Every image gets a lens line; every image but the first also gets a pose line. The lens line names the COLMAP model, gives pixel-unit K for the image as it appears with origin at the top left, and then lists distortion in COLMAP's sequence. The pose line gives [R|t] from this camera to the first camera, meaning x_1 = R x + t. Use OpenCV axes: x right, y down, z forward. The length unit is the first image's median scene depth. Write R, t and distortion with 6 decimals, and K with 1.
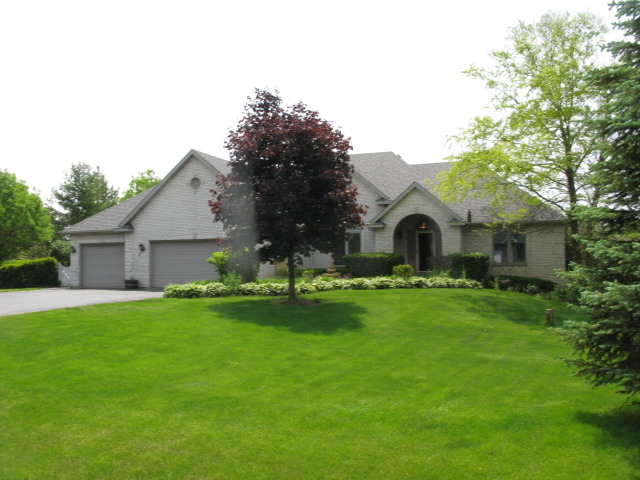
lens RADIAL K [[723.5, 0, 320.7], [0, 723.5, 242.0], [0, 0, 1]] dist [0.068185, 0.000000]
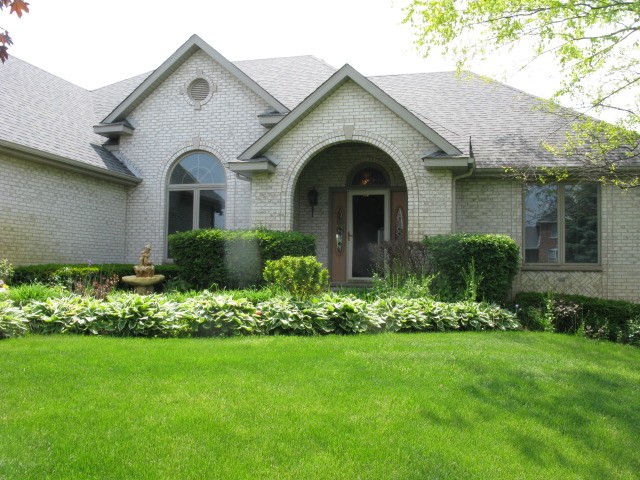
lens RADIAL K [[723.5, 0, 319.5], [0, 723.5, 240.0], [0, 0, 1]] dist [0.068185, 0.000000]
pose [[0.996585, 0.033223, 0.075598, 0.093310], [-0.032379, 0.999399, -0.012355, 0.026433], [-0.075963, 0.009865, 0.997062, 0.636883]]
